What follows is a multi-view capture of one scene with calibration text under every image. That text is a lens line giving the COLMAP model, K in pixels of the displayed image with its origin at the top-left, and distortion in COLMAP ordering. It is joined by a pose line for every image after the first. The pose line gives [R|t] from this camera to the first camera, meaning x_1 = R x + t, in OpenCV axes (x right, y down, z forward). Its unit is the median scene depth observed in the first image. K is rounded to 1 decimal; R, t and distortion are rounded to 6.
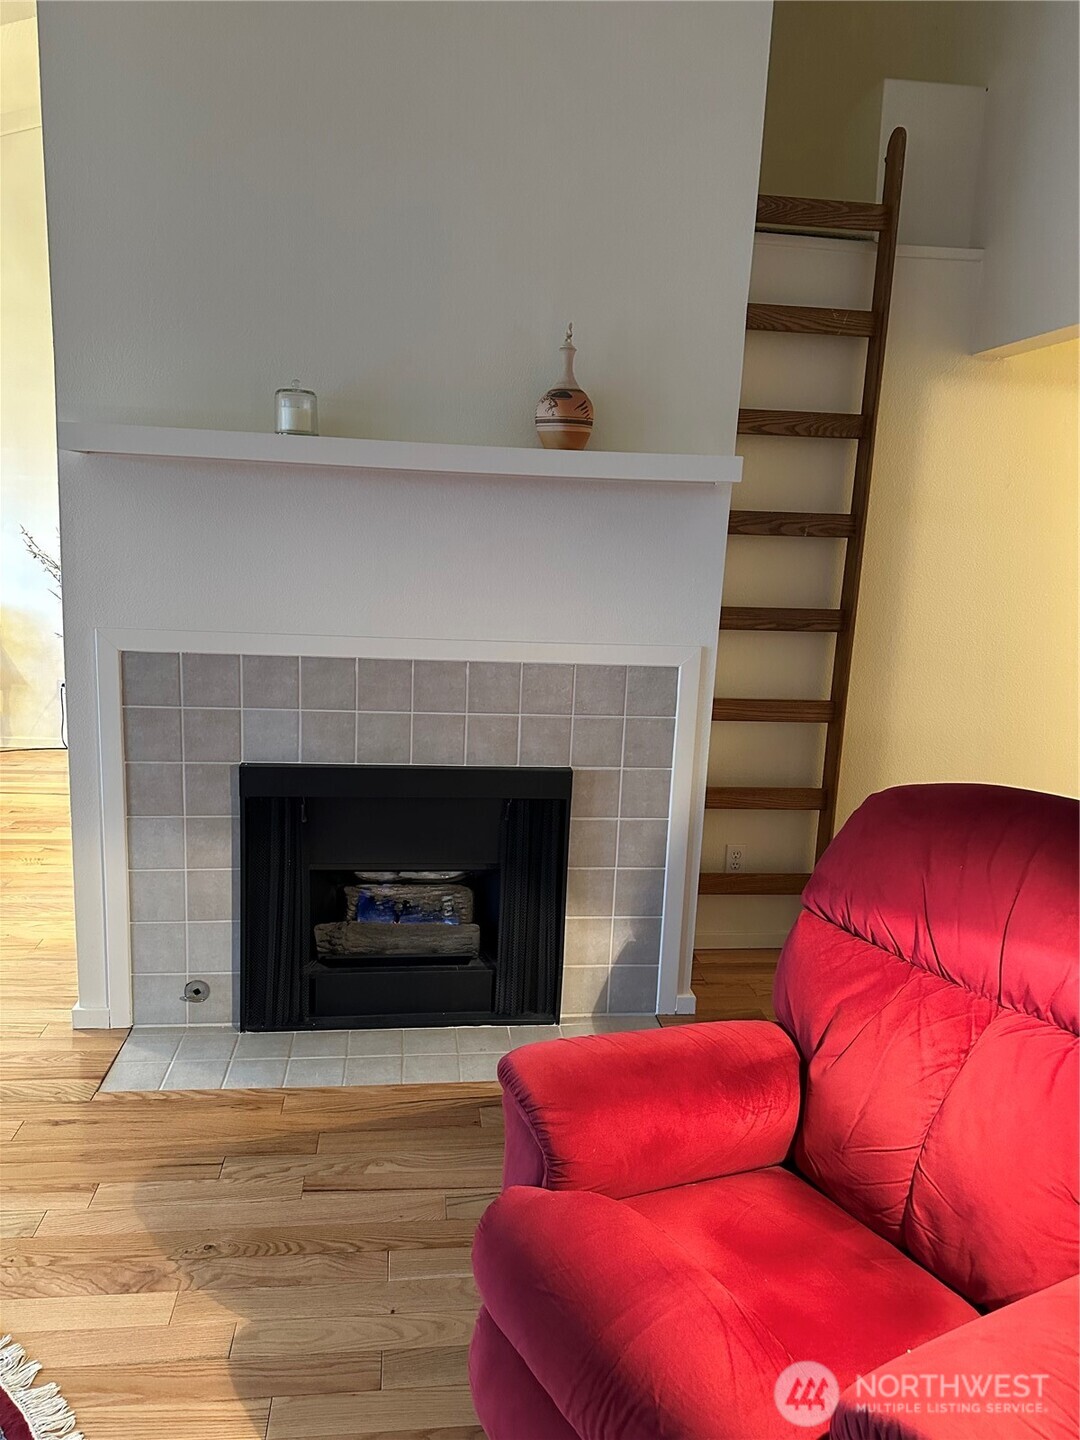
lens RADIAL K [[1024.6, 0, 534.5], [0, 1024.6, 716.6], [0, 0, 1]] dist [0.087880, -0.019434]
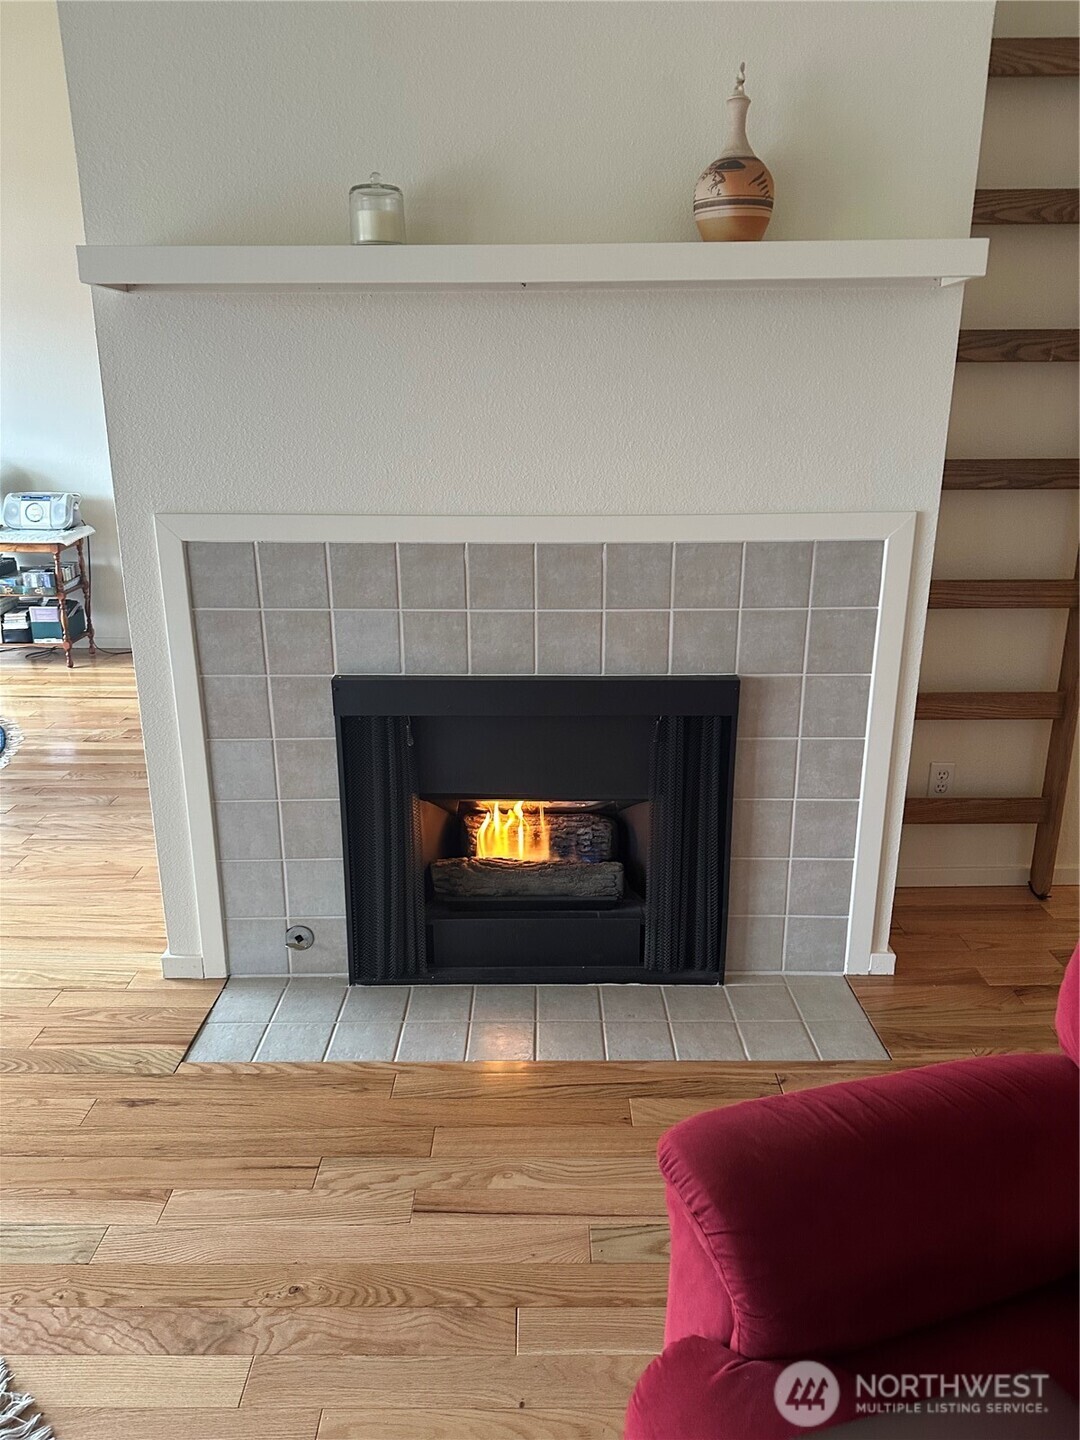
lens RADIAL K [[1024.6, 0, 538.2], [0, 1024.6, 707.8], [0, 0, 1]] dist [0.087880, -0.019434]
pose [[0.991063, -0.007497, -0.133184, -0.012181], [0.020968, 0.994764, 0.100027, -0.008195], [0.131737, -0.101926, 0.986031, 0.206934]]
